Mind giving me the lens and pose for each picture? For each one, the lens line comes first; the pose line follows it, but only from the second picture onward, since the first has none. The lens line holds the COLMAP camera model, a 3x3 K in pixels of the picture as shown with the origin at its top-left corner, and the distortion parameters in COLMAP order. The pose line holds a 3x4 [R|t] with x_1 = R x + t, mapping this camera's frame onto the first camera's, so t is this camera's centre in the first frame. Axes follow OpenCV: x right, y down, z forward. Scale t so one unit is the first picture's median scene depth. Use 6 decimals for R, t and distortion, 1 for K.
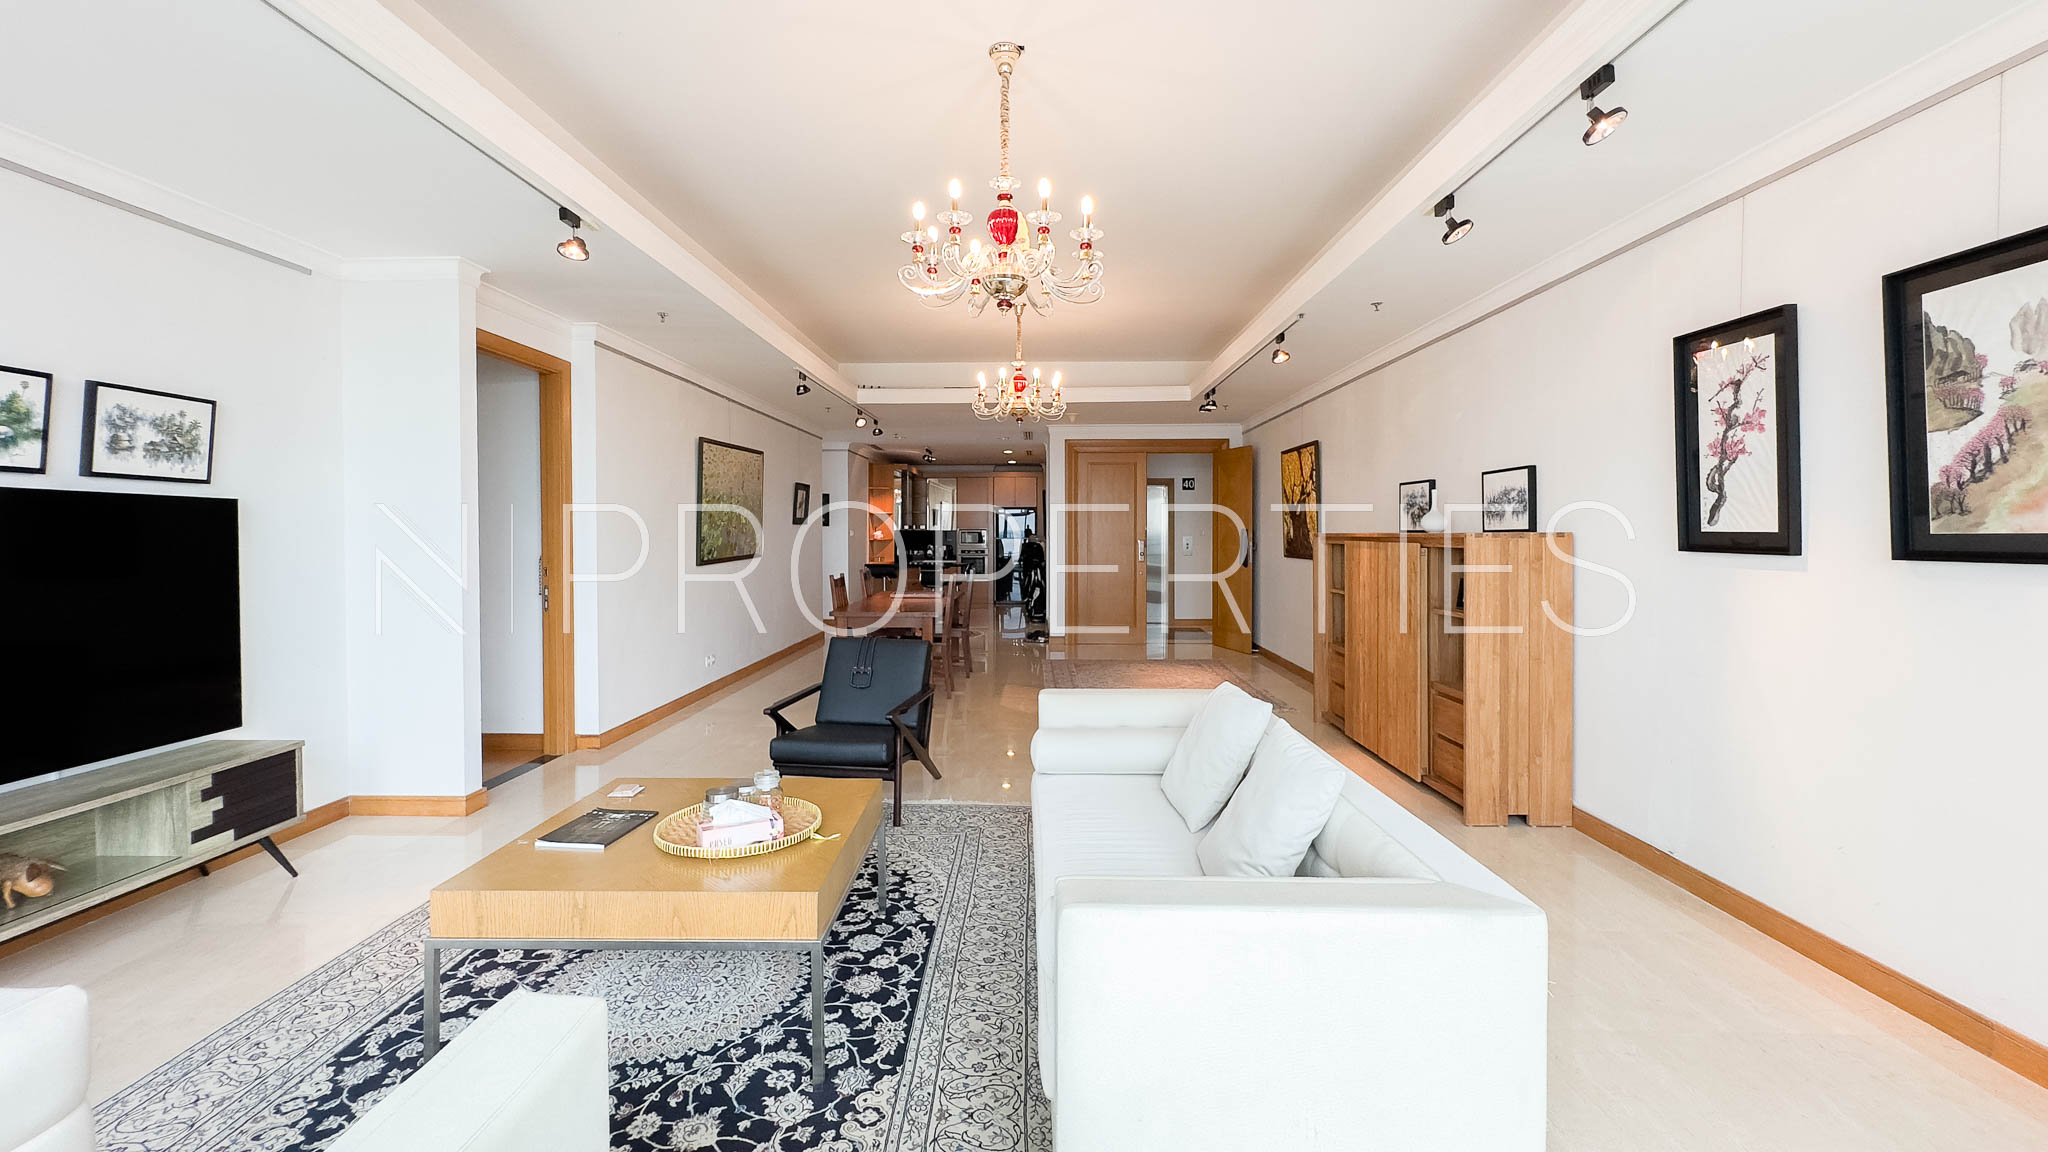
lens RADIAL K [[831.9, 0, 1028.9], [0, 831.9, 539.9], [0, 0, 1]] dist [-0.003885, 0.000645]
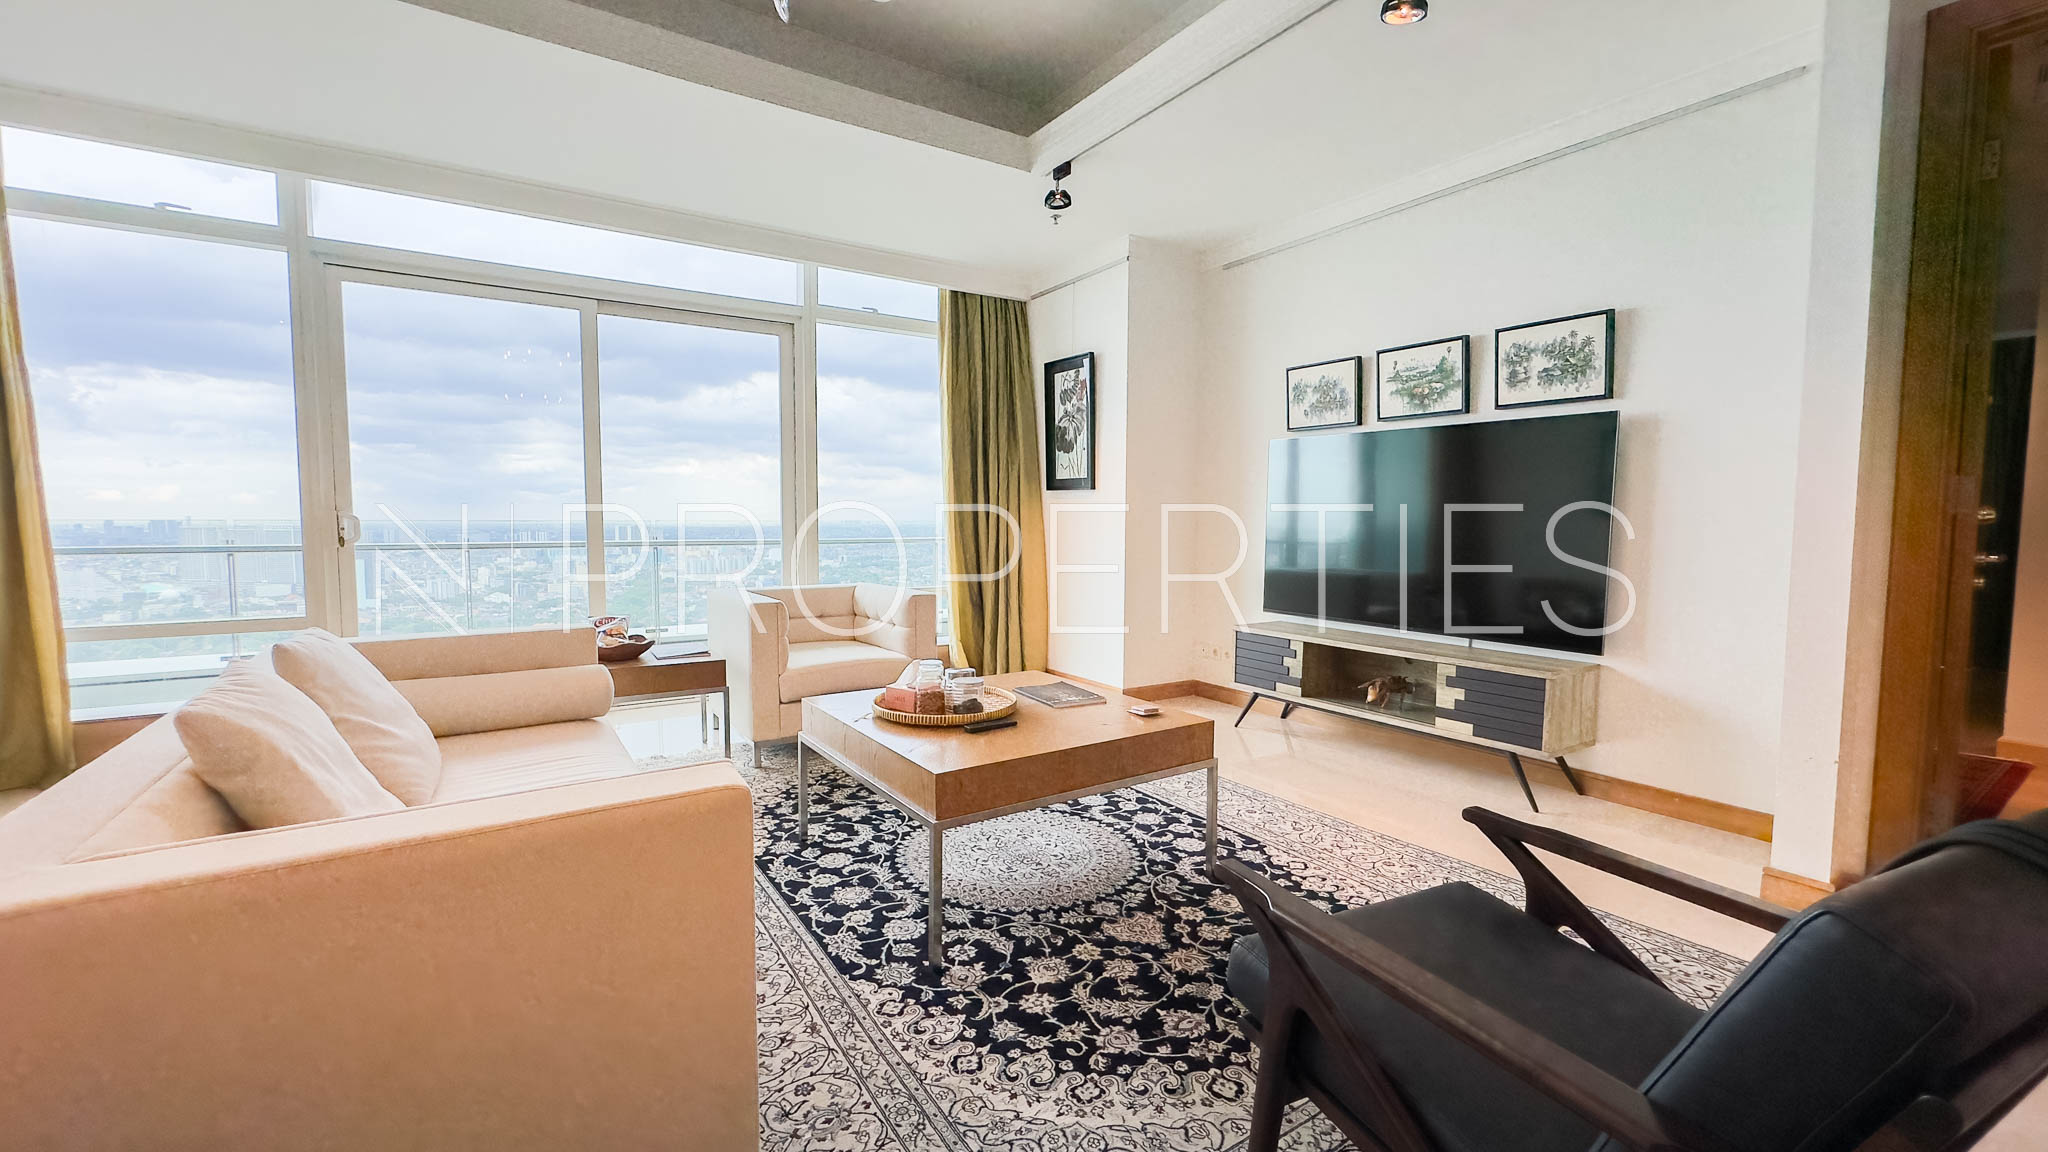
lens RADIAL K [[831.9, 0, 1018.7], [0, 831.9, 578.4], [0, 0, 1]] dist [-0.003885, 0.000645]
pose [[-0.839956, 0.035708, -0.541478, 0.132726], [-0.009546, 0.996706, 0.080536, 0.081535], [0.542570, 0.072816, -0.836849, 1.702010]]
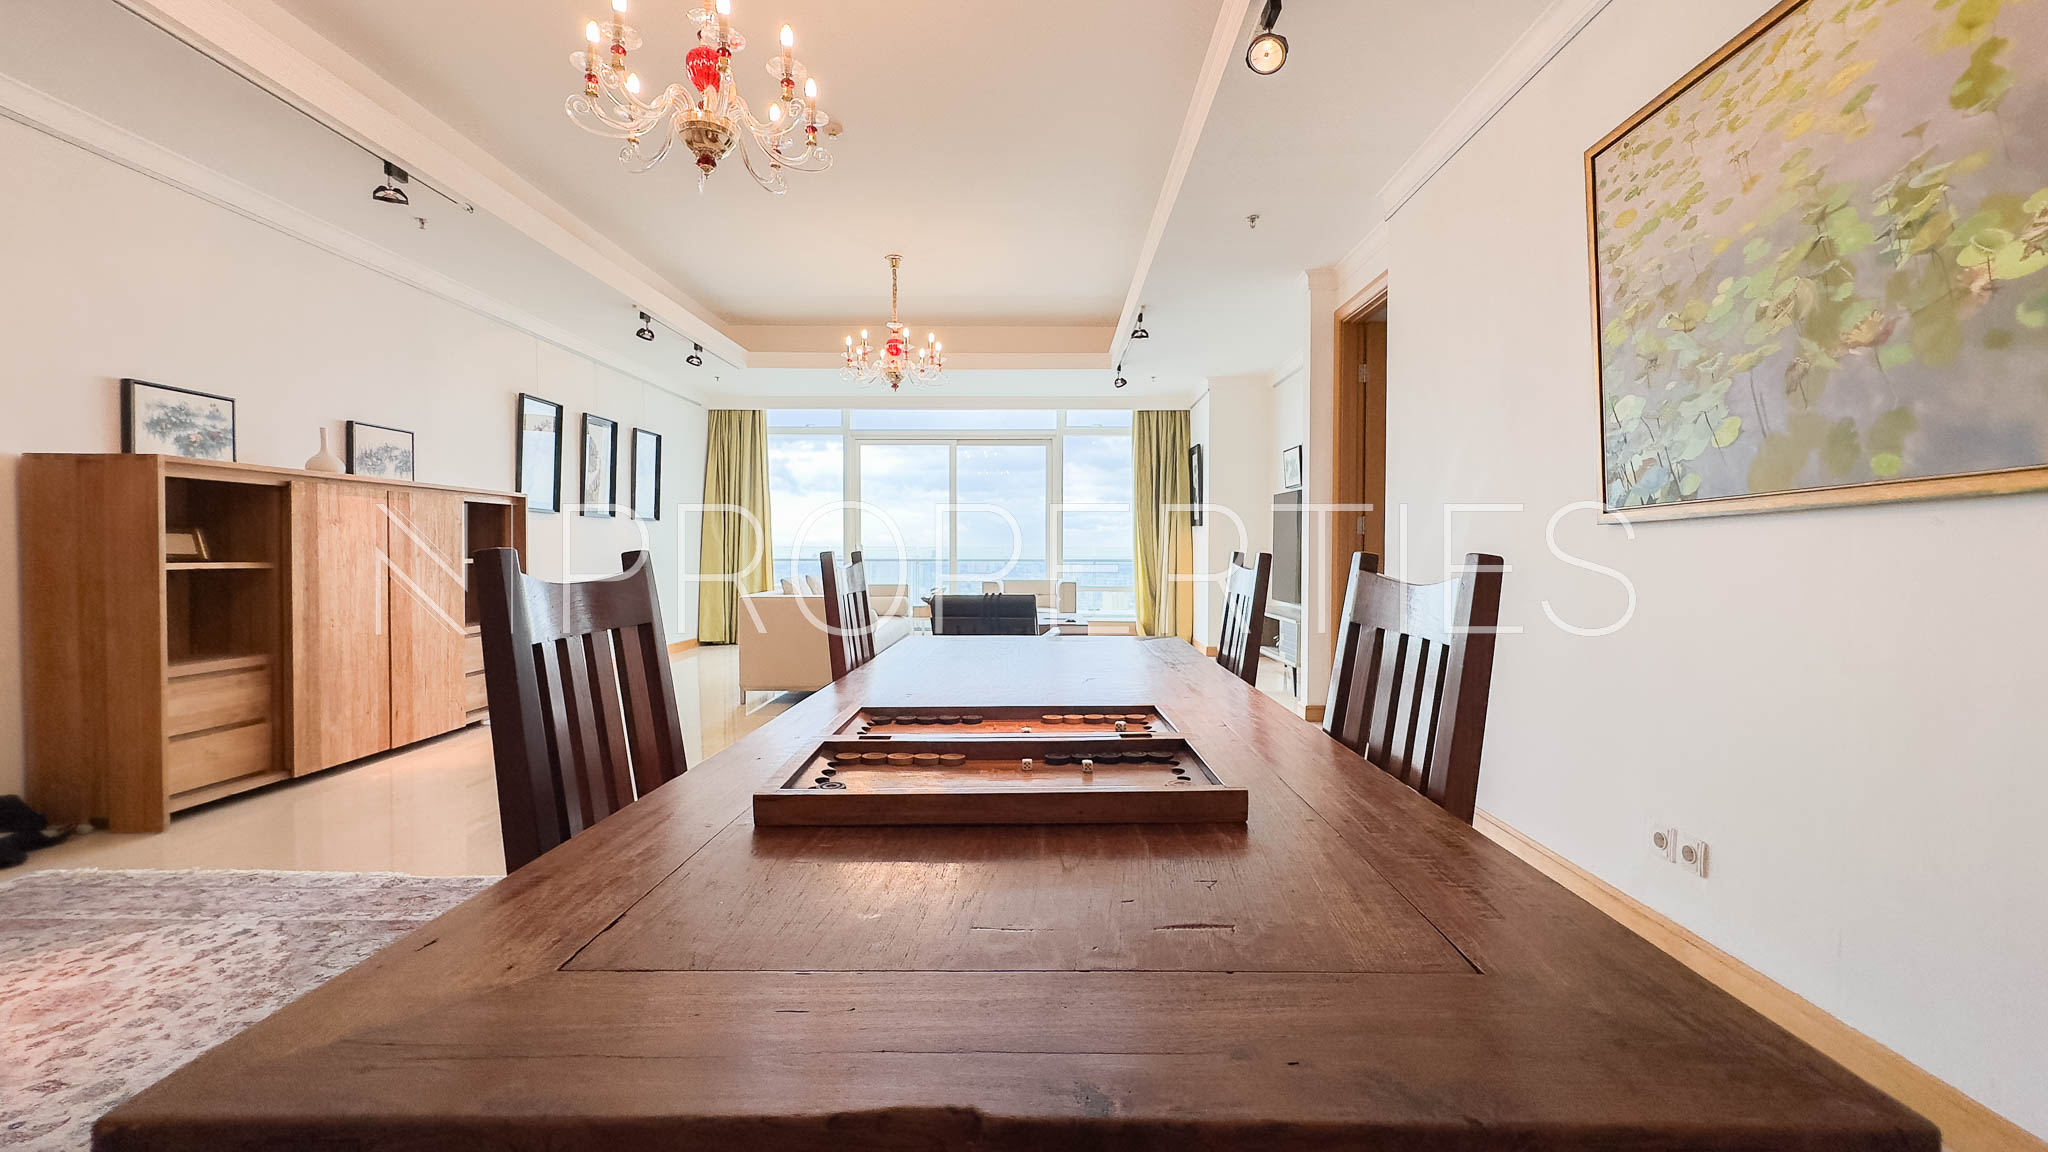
lens RADIAL K [[831.9, 0, 1030.3], [0, 831.9, 559.5], [0, 0, 1]] dist [-0.003885, 0.000645]
pose [[-0.999773, 0.005287, 0.020638, -0.420713], [0.005630, 0.999846, 0.016614, 0.111820], [-0.020547, 0.016726, -0.999649, 3.271639]]
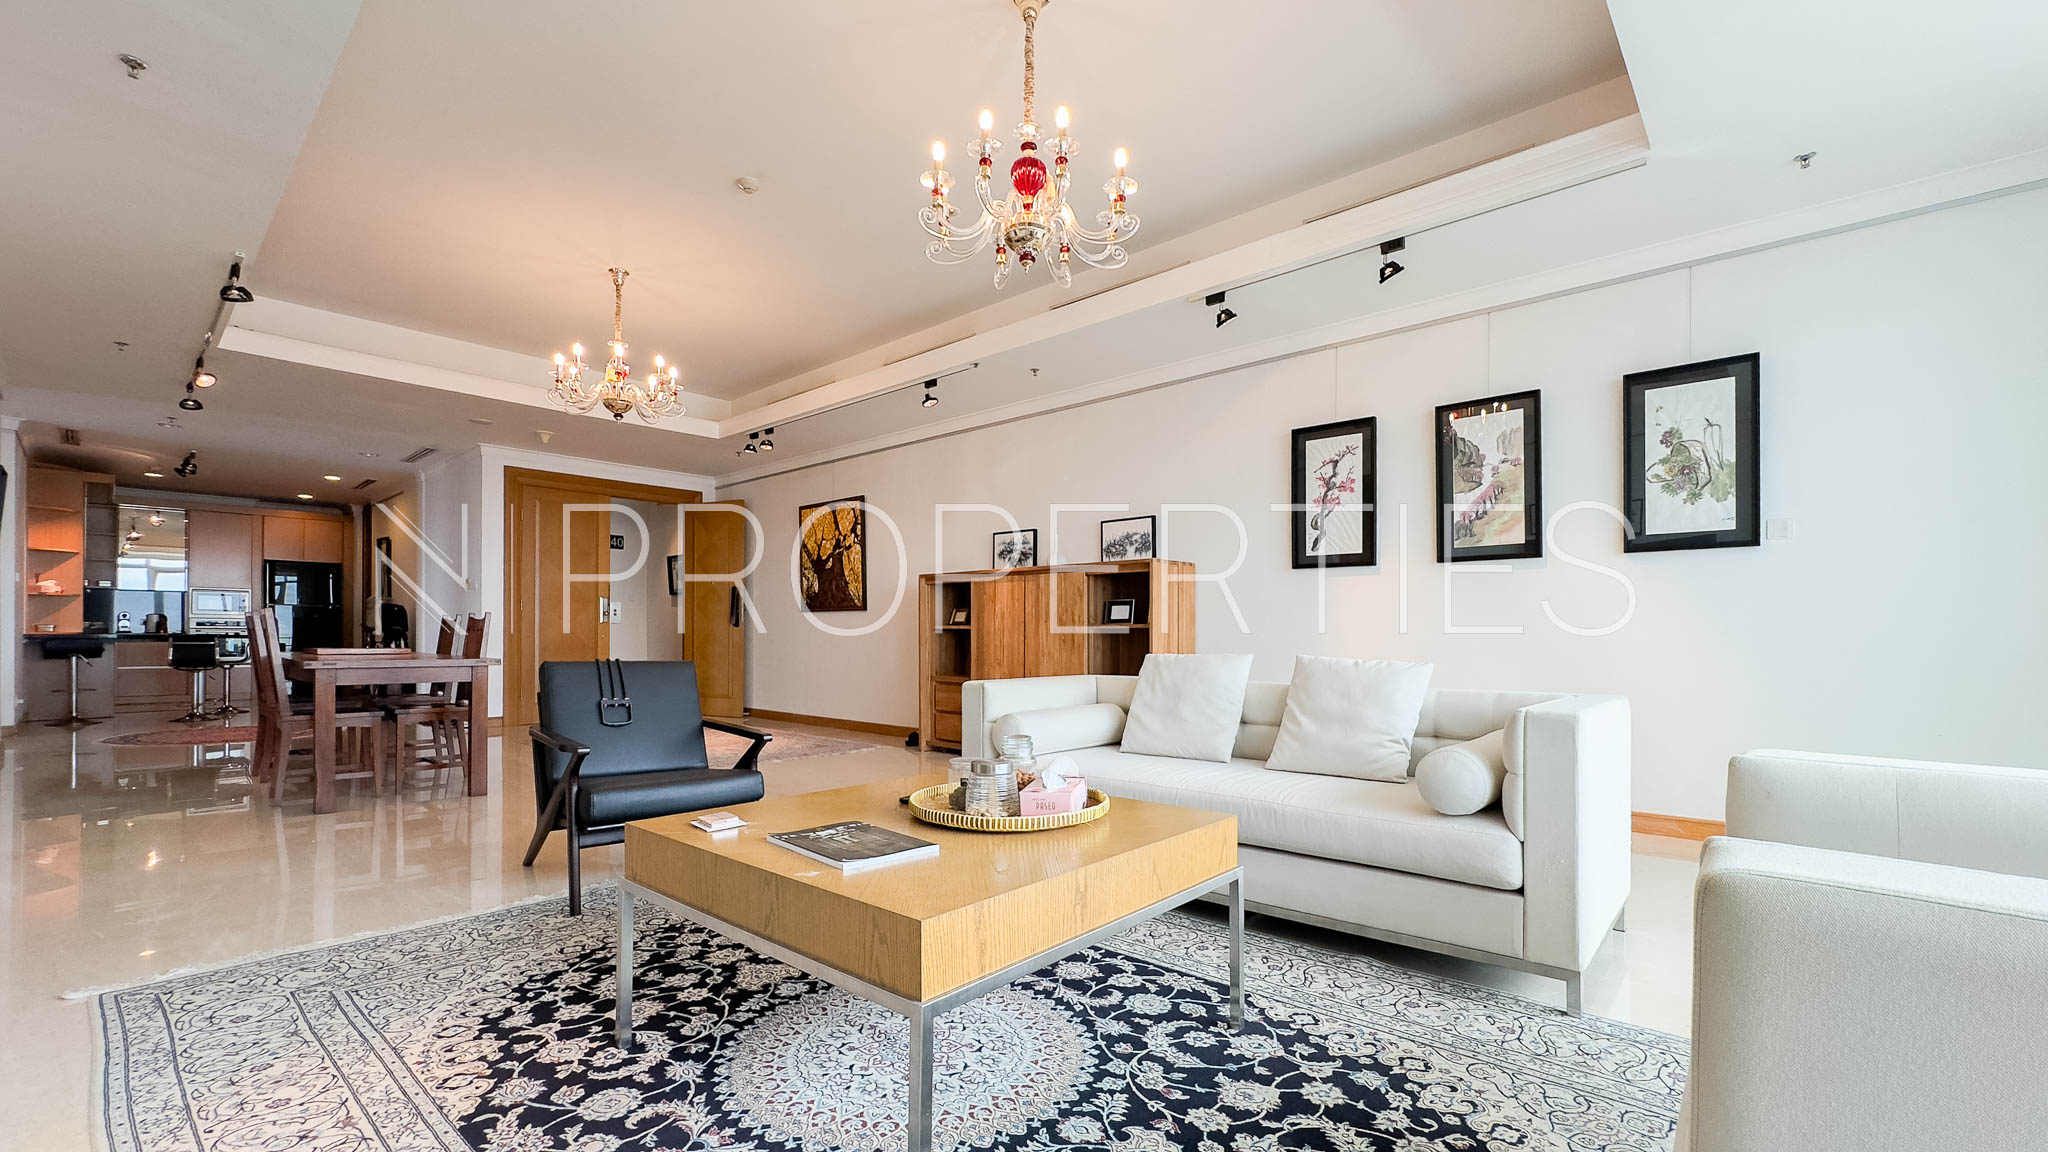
lens RADIAL K [[831.9, 0, 1034.3], [0, 831.9, 632.4], [0, 0, 1]] dist [-0.003885, 0.000645]
pose [[0.658876, 0.003109, 0.752245, -0.807496], [0.003665, 0.999966, -0.007343, 0.164520], [-0.752243, 0.007595, 0.658842, 0.406361]]
